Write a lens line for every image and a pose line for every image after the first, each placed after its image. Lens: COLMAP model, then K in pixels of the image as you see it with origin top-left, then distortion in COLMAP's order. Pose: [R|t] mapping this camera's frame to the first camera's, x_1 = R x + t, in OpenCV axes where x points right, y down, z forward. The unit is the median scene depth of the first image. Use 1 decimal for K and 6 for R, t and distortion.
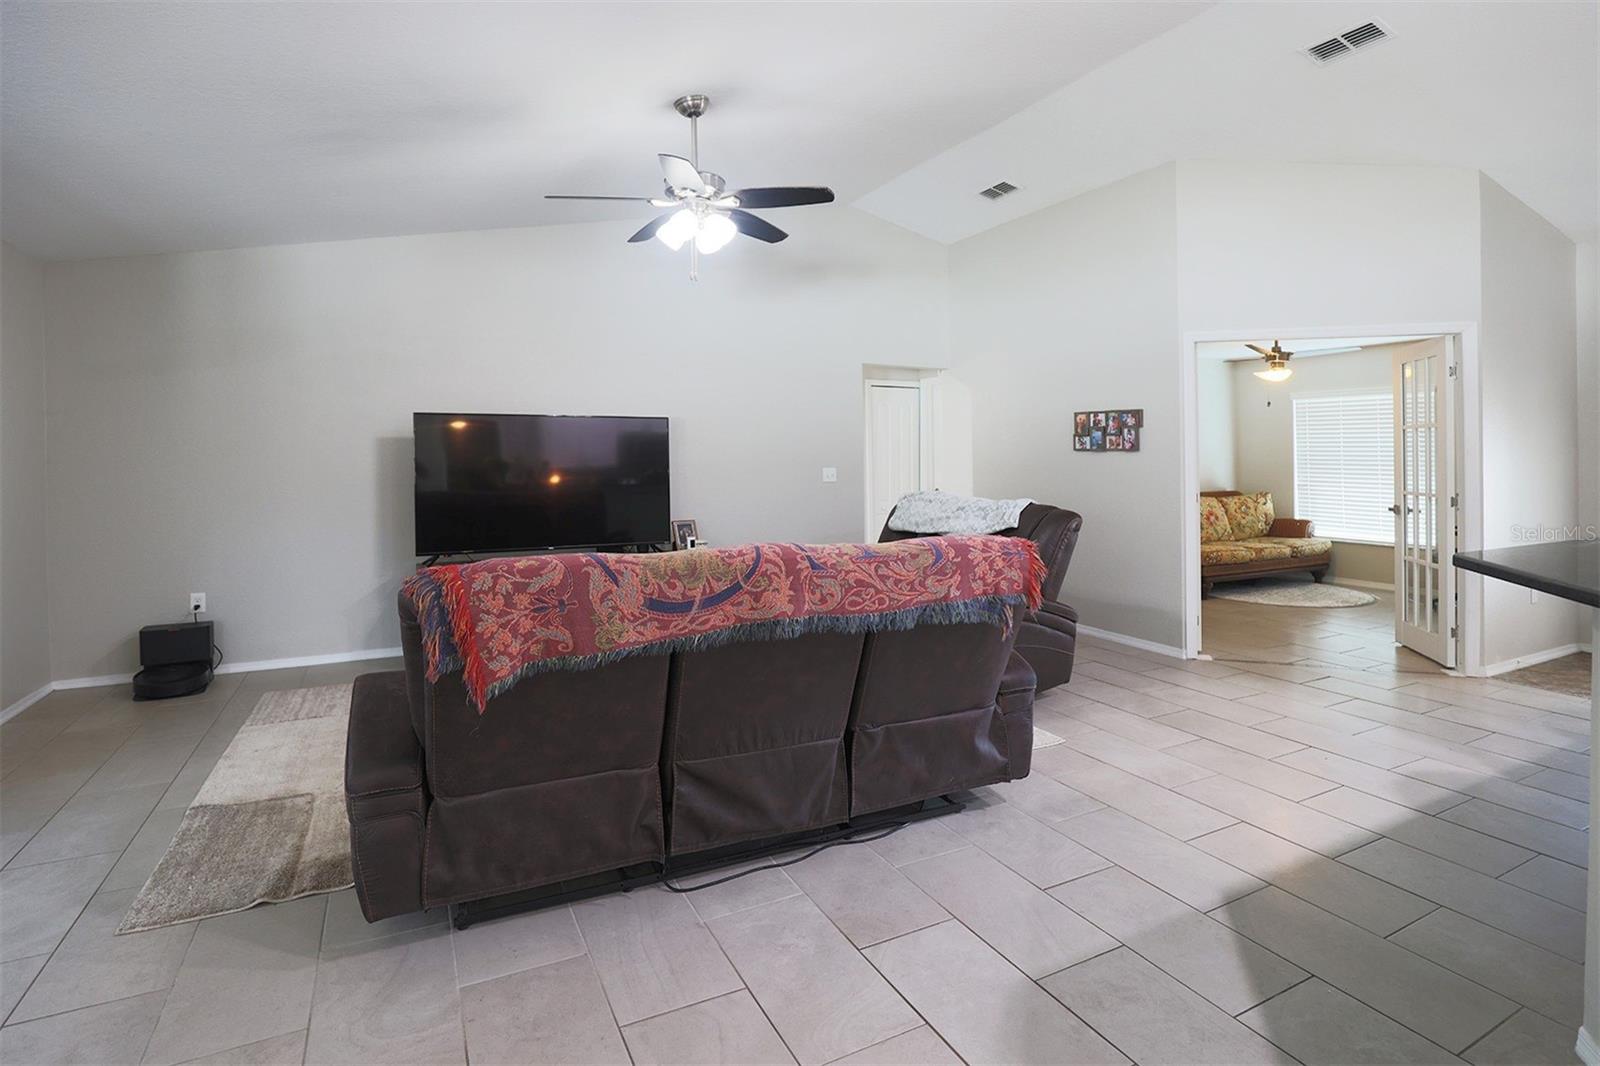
lens RADIAL K [[796.0, 0, 797.5], [0, 796.0, 517.0], [0, 0, 1]] dist [-0.022941, 0.000216]
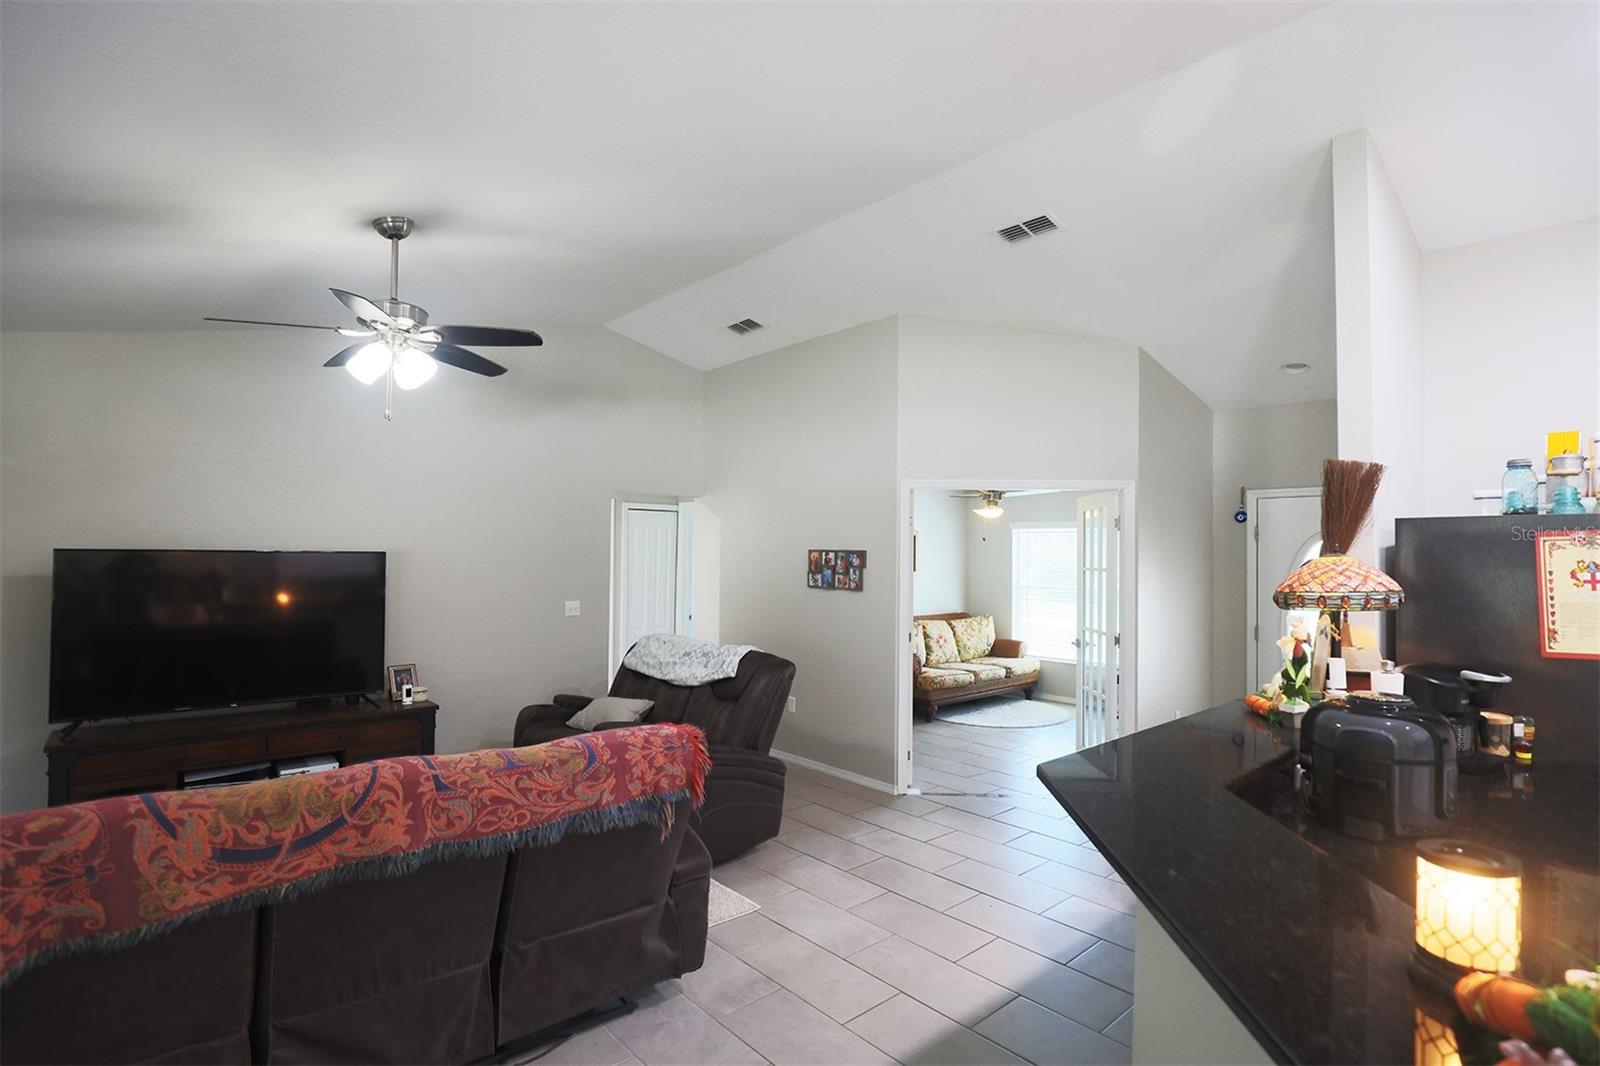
lens RADIAL K [[783.6, 0, 783.3], [0, 783.6, 604.8], [0, 0, 1]] dist [-0.016149, 0.000939]
pose [[0.970194, -0.010390, 0.242106, 0.164139], [0.014116, 0.999807, -0.013660, -0.113477], [-0.241918, 0.016671, 0.970154, 0.024351]]
